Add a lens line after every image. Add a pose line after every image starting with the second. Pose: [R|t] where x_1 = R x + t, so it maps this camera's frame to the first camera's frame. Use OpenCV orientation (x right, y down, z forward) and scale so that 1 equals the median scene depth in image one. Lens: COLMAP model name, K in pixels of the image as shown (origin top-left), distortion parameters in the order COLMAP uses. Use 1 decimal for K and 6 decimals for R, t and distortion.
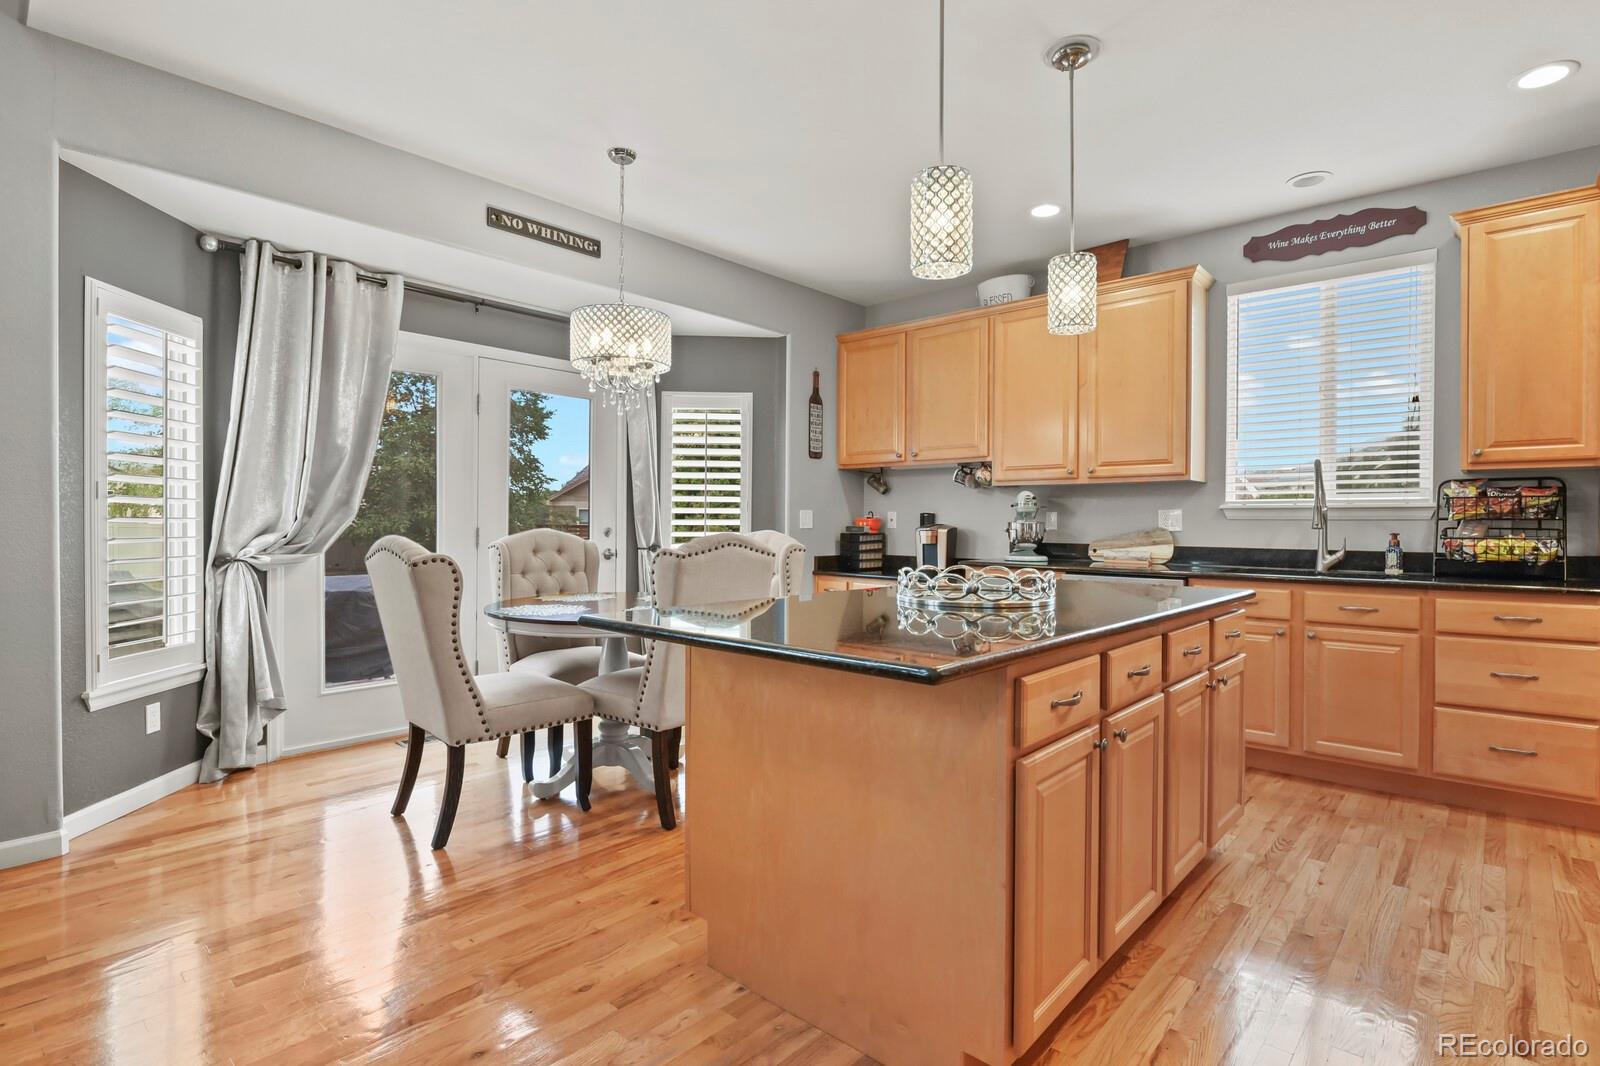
lens RADIAL K [[785.7, 0, 806.8], [0, 785.7, 530.6], [0, 0, 1]] dist [-0.012382, -0.001782]
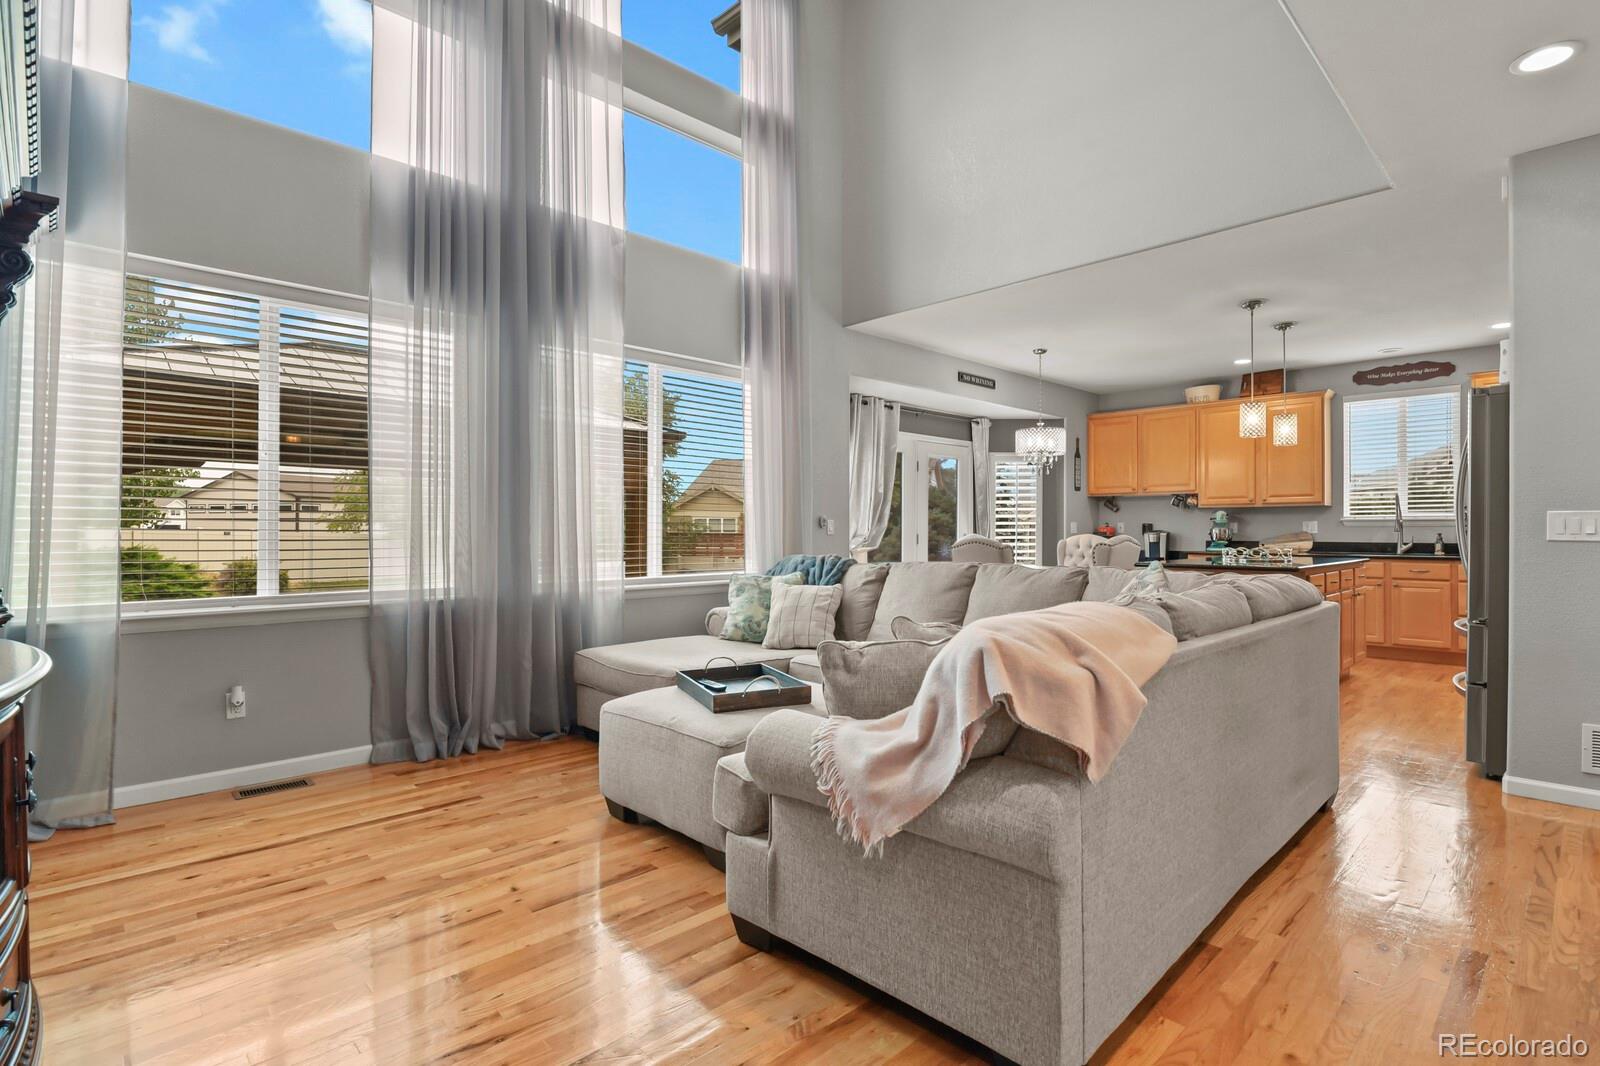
lens RADIAL K [[777.8, 0, 805.5], [0, 777.8, 529.7], [0, 0, 1]] dist [-0.011107, -0.002107]
pose [[0.997355, -0.006310, -0.072414, -0.662026], [0.005531, 0.999925, -0.010955, 0.006609], [0.072478, 0.010526, 0.997314, -1.000984]]
